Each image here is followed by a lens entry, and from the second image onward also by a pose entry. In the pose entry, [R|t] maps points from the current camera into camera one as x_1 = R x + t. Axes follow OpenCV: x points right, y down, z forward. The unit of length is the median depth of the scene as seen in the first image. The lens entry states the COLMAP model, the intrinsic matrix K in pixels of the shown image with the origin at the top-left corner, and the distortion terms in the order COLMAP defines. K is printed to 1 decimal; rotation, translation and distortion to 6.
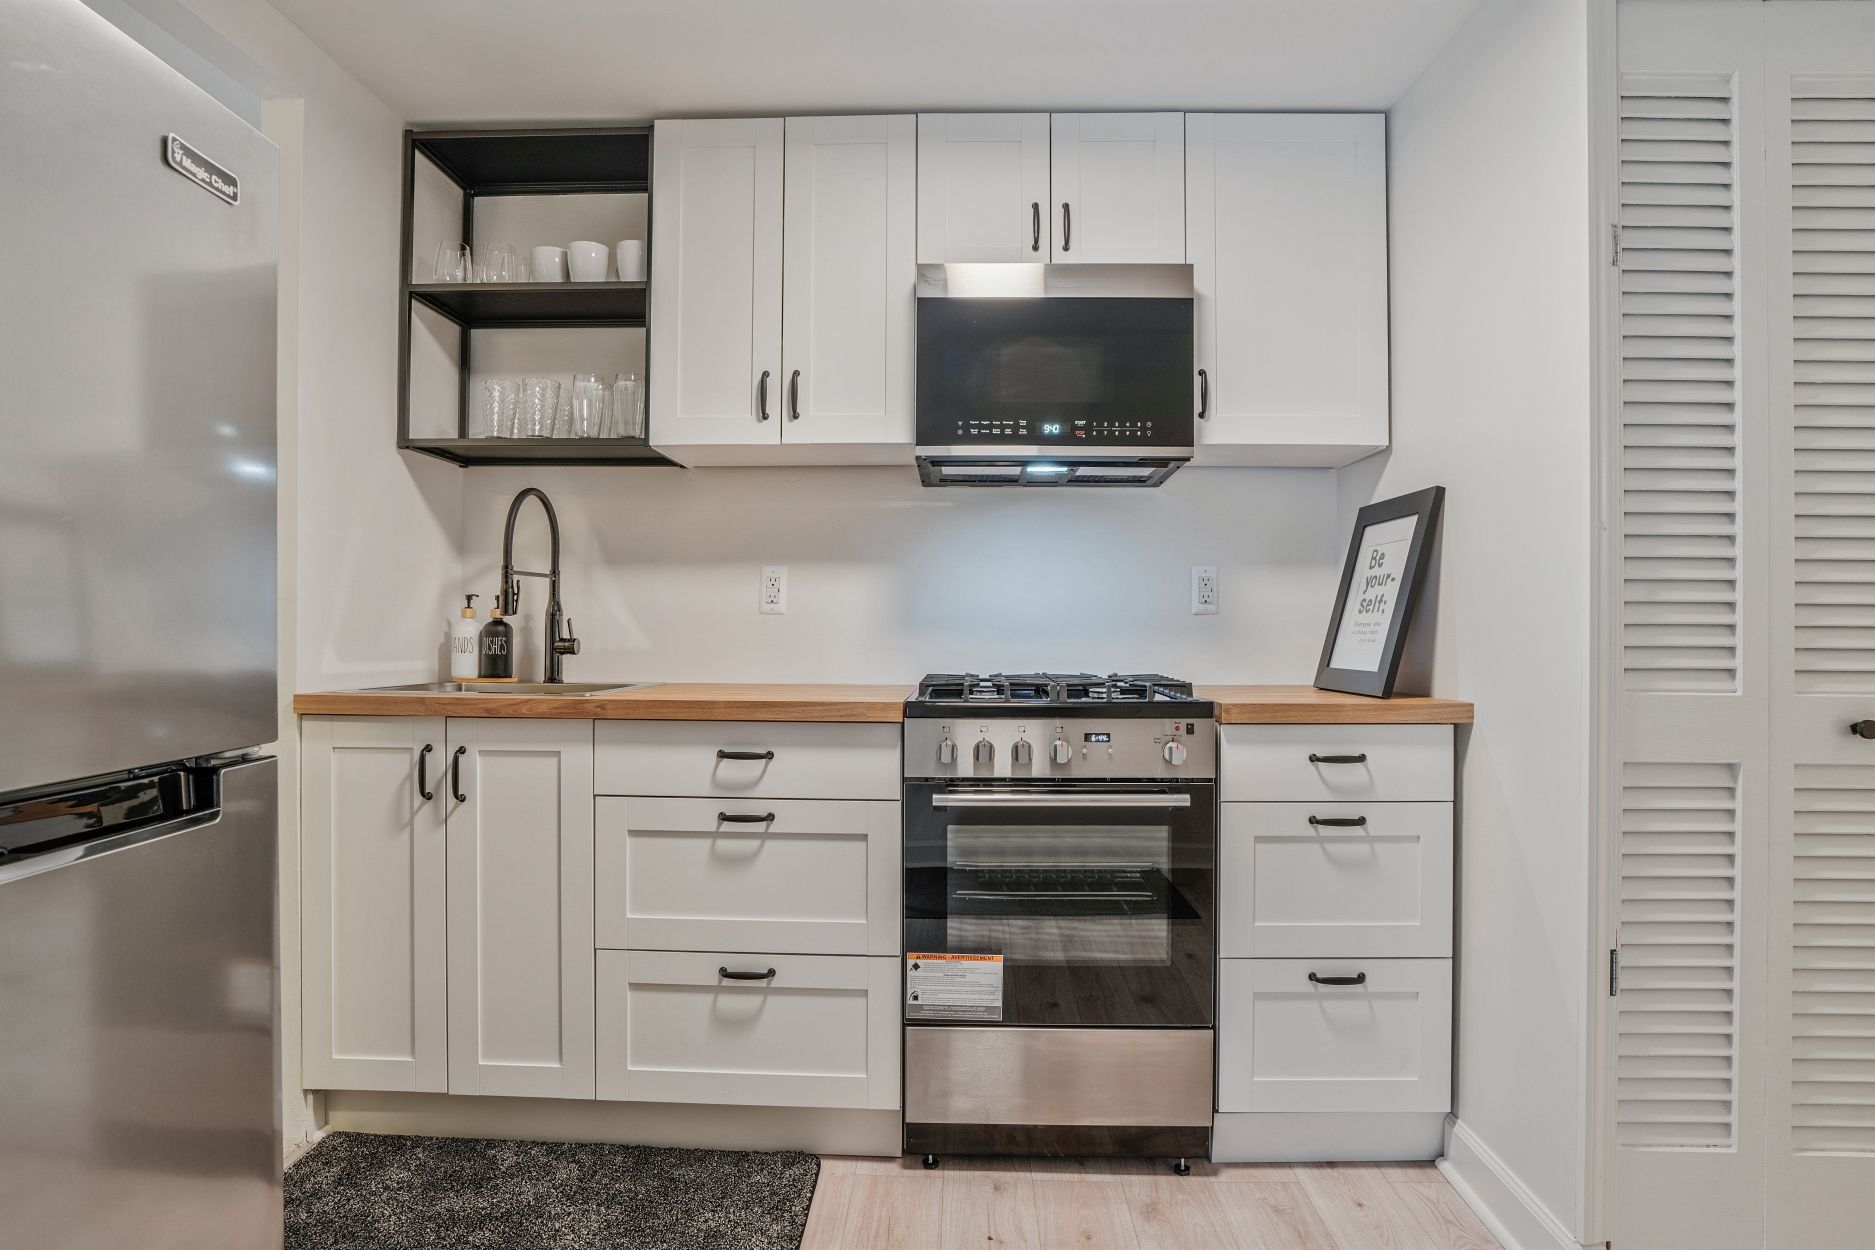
lens RADIAL K [[1030.8, 0, 949.2], [0, 1030.8, 625.3], [0, 0, 1]] dist [-0.060692, 0.028389]
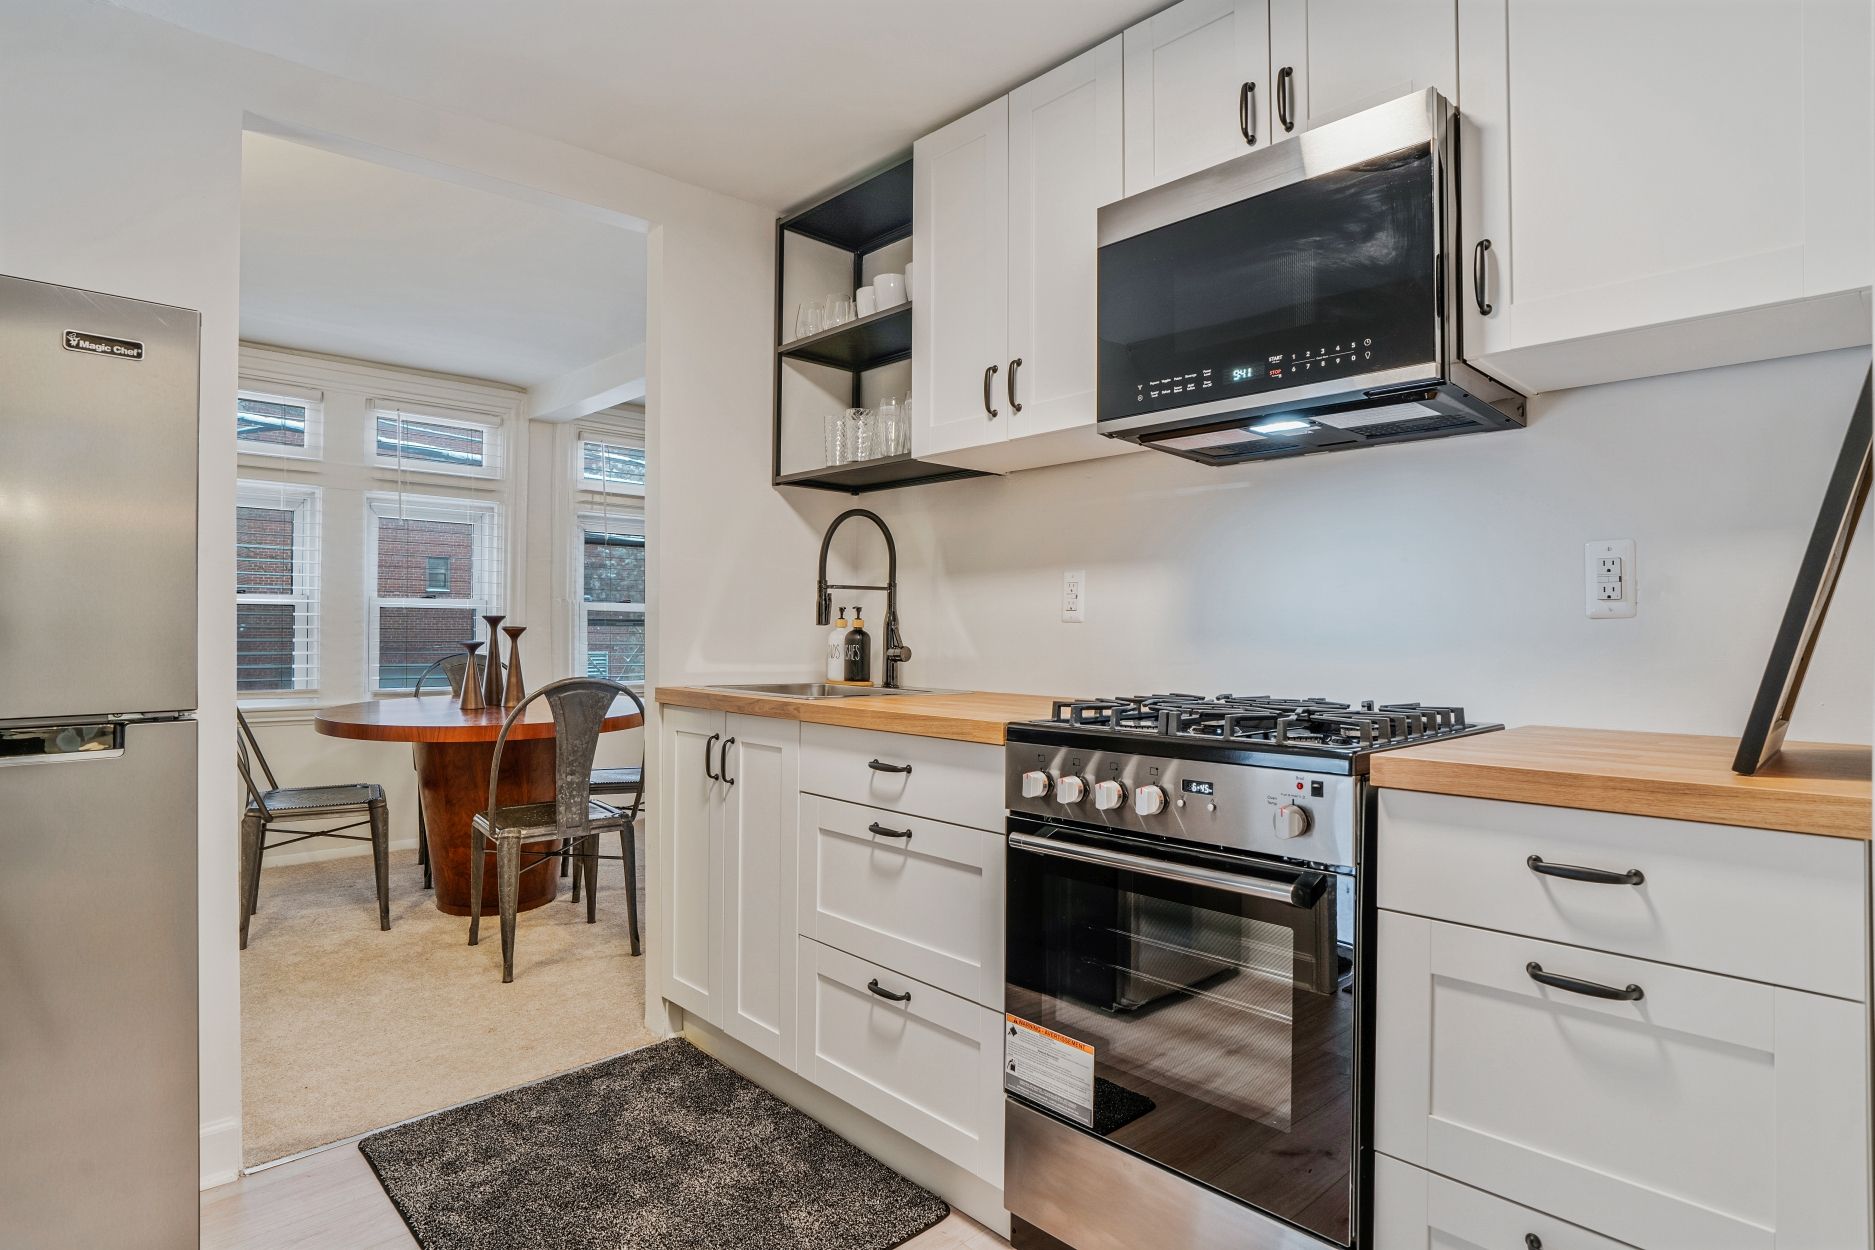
lens RADIAL K [[1030.8, 0, 940.7], [0, 1030.8, 624.8], [0, 0, 1]] dist [-0.060692, 0.028389]
pose [[0.687543, -0.005463, -0.726123, 0.538664], [-0.002455, 0.999949, -0.009847, 0.000899], [0.726139, 0.008553, 0.687494, 0.356910]]
